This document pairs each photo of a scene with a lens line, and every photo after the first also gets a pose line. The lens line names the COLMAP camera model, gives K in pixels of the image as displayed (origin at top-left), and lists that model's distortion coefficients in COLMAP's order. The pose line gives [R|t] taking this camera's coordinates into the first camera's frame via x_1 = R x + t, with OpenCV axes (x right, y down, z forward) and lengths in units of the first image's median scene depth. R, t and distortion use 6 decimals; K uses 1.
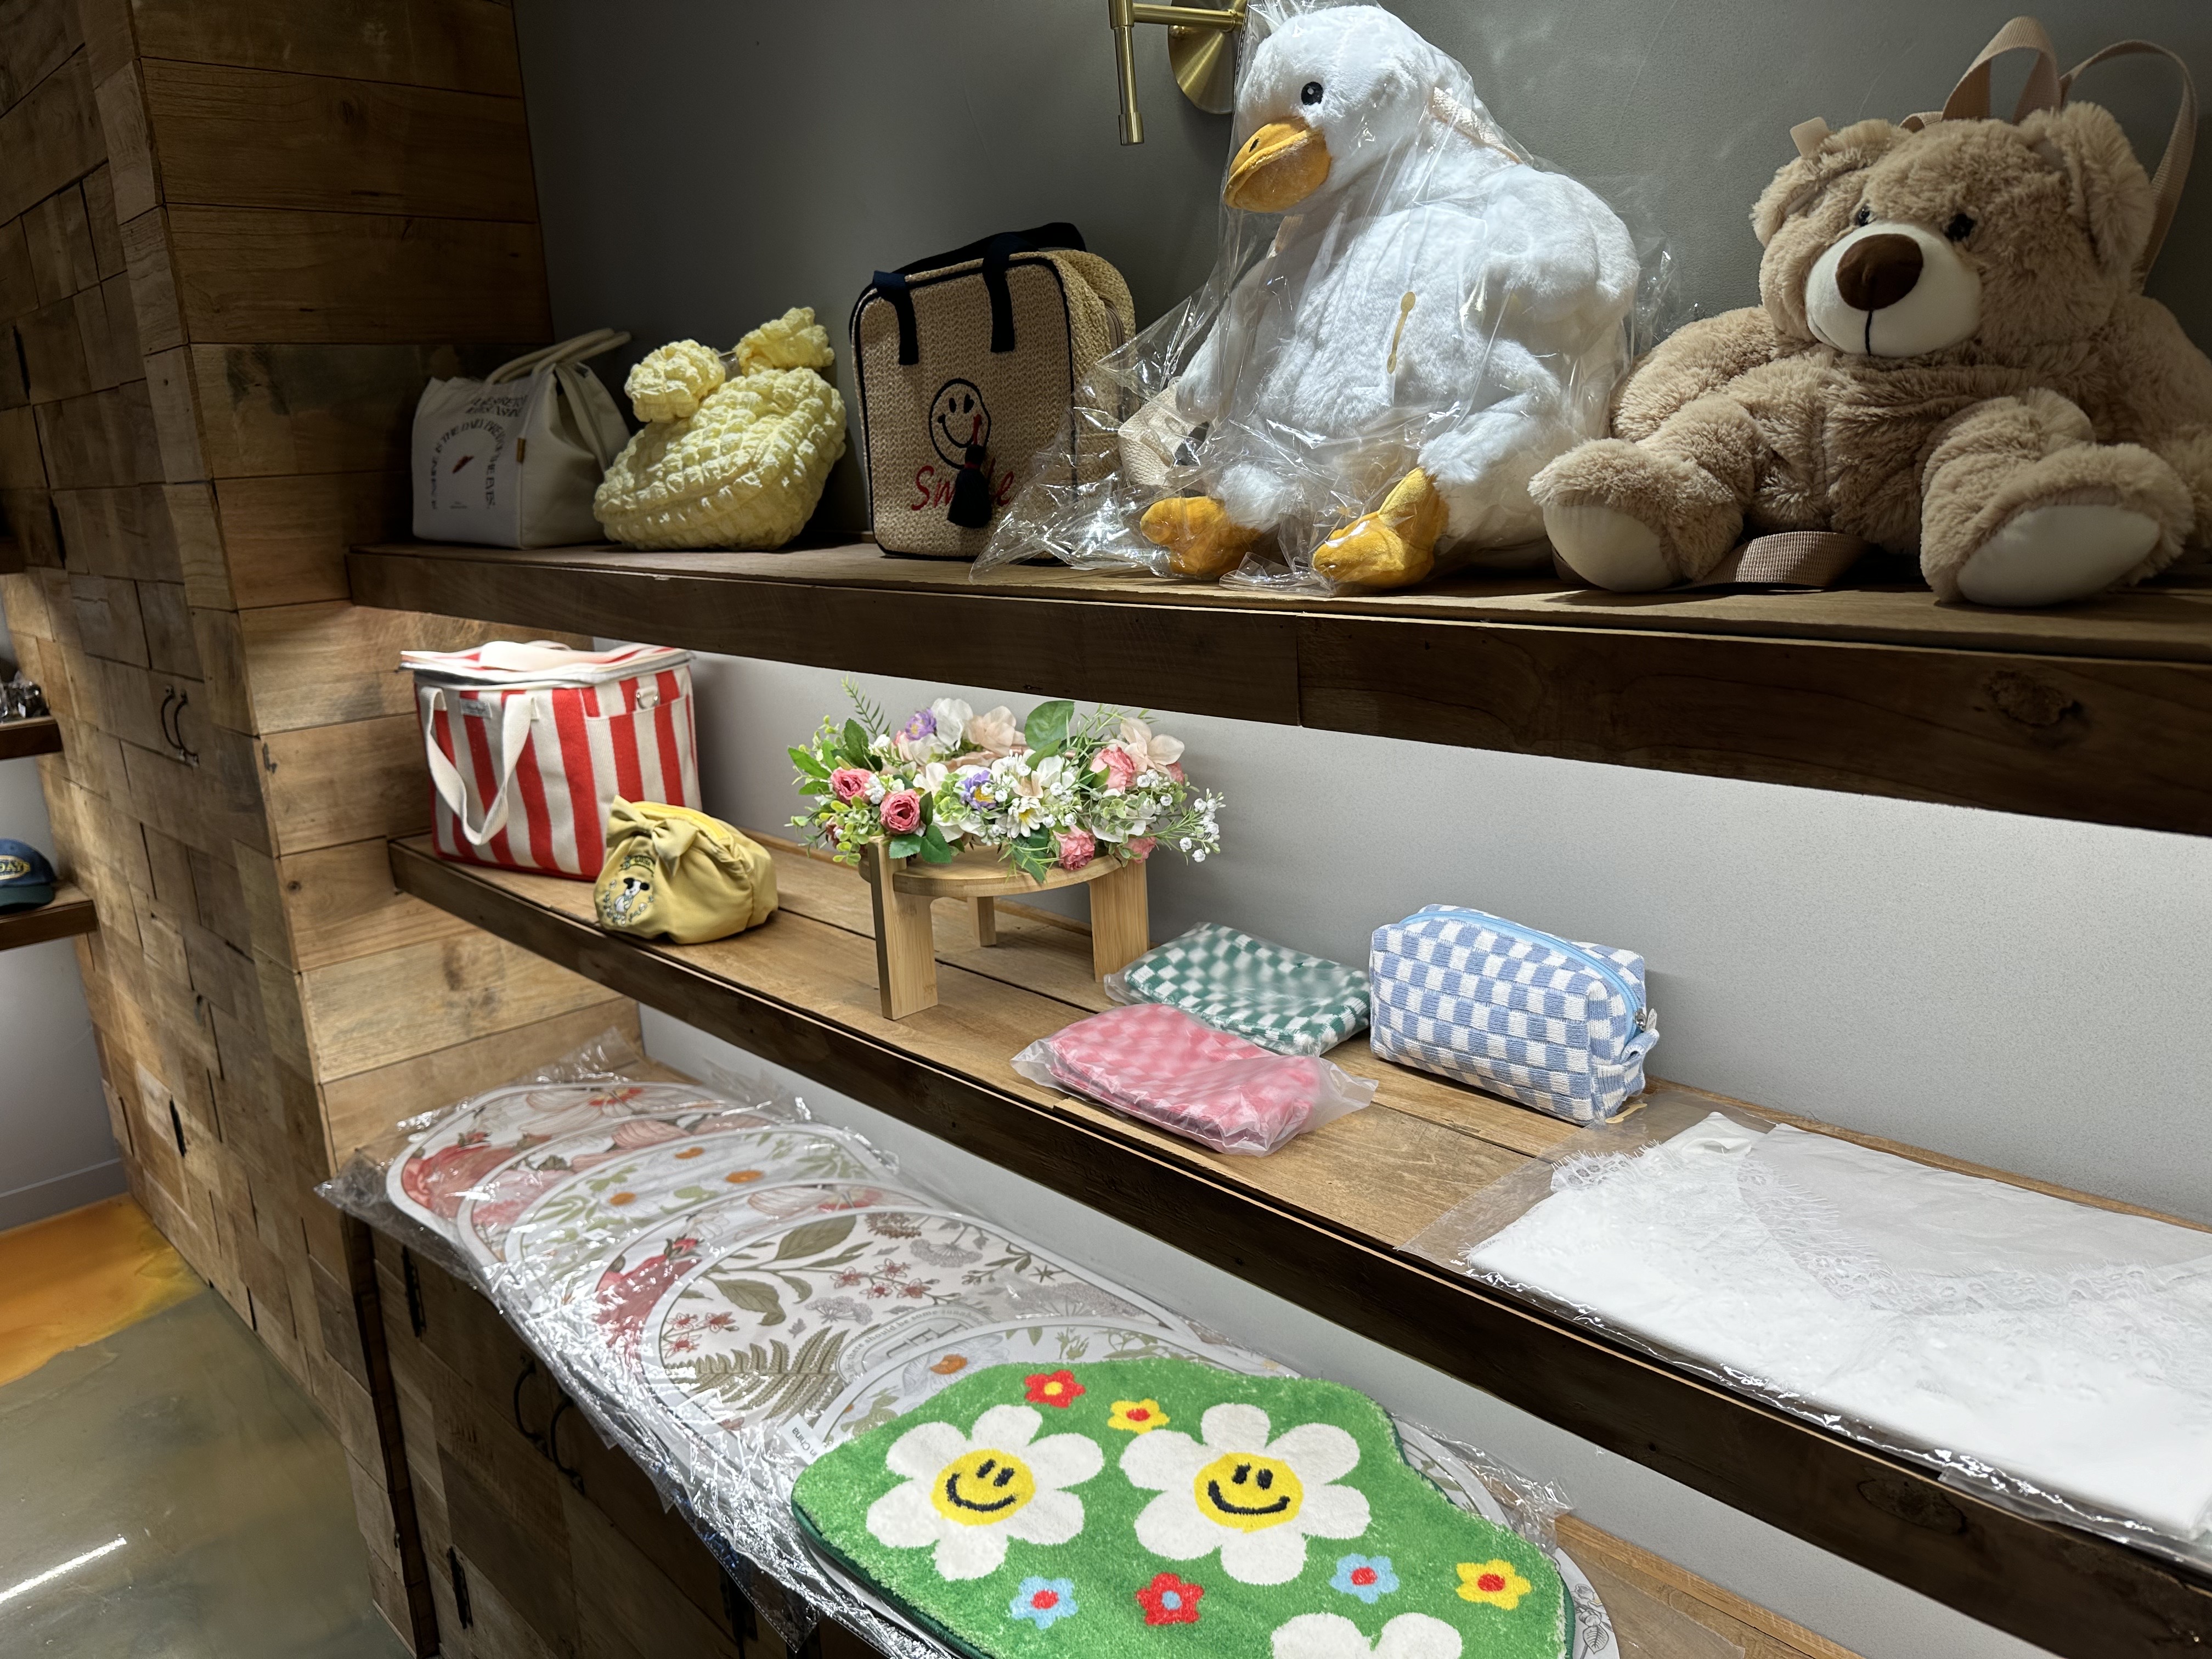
lens RADIAL K [[1551.6, 0, 1106.0], [0, 1551.6, 829.5], [0, 0, 1]] dist [0.061376, -0.080713]
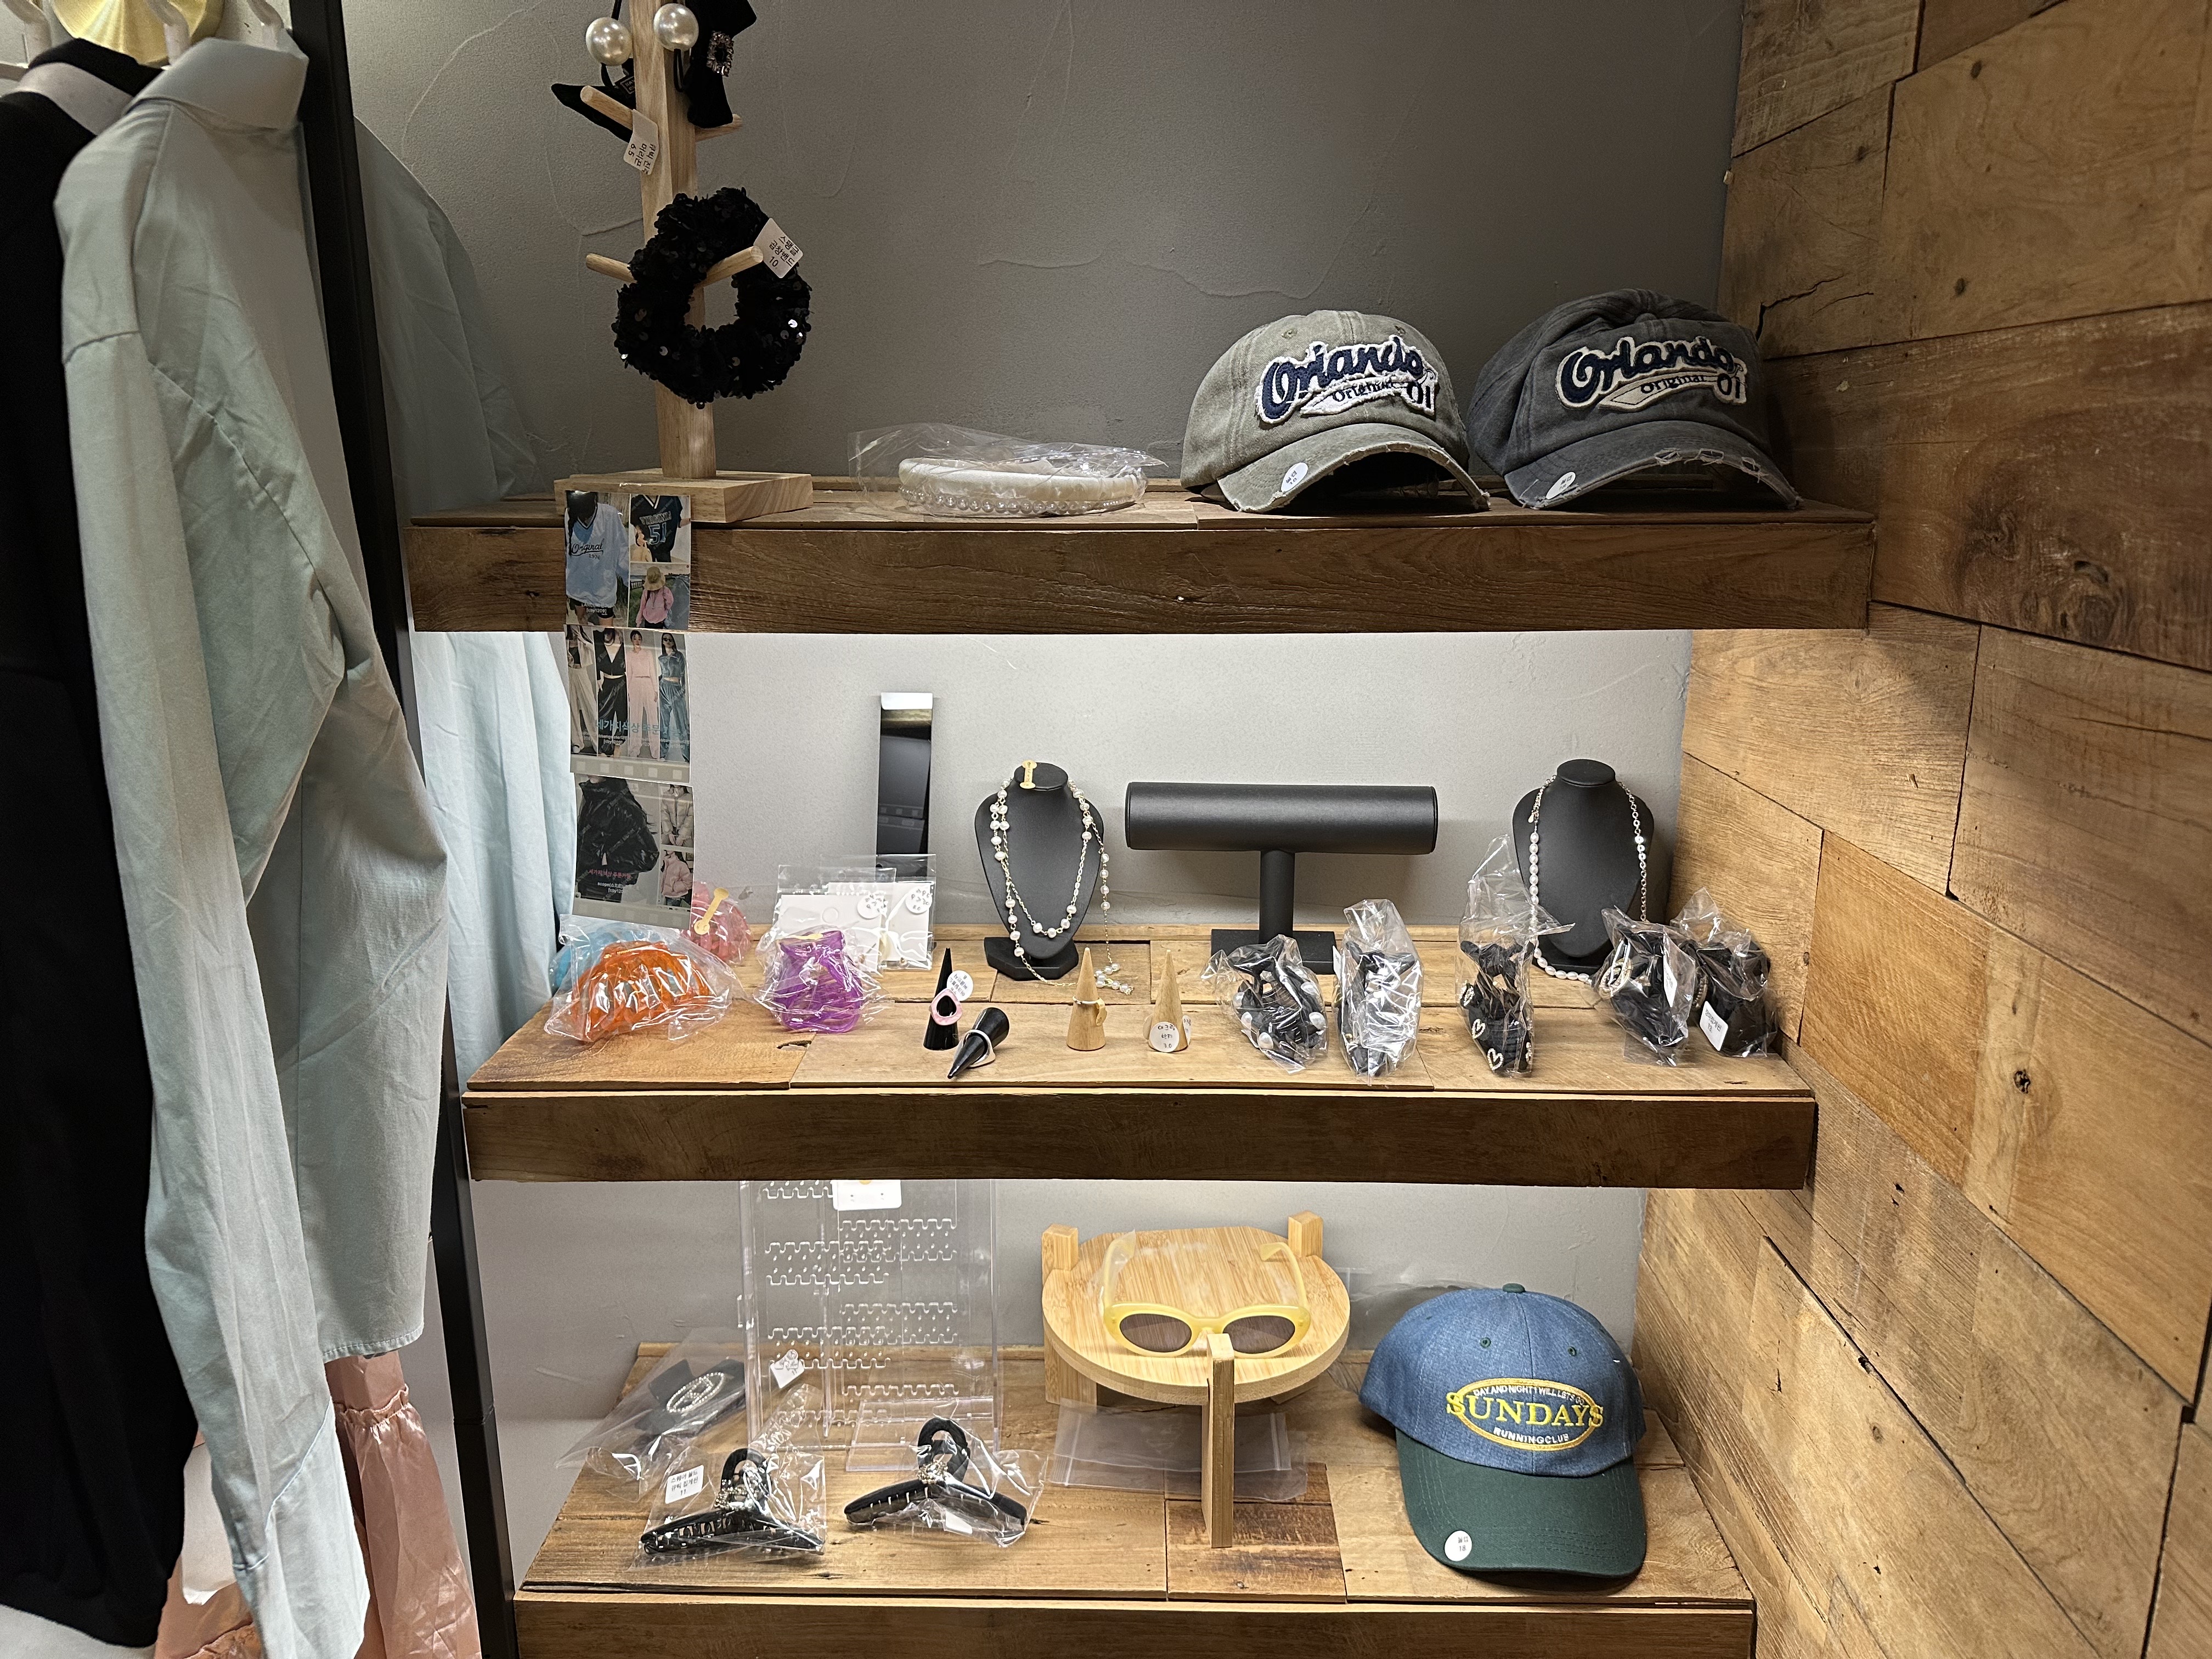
lens RADIAL K [[1551.6, 0, 1106.0], [0, 1551.6, 829.5], [0, 0, 1]] dist [0.061376, -0.080713]
pose [[0.695745, 0.210262, -0.686825, -0.561261], [-0.196937, 0.975394, 0.099109, -0.123487], [0.690764, 0.066307, 0.720034, 0.670582]]
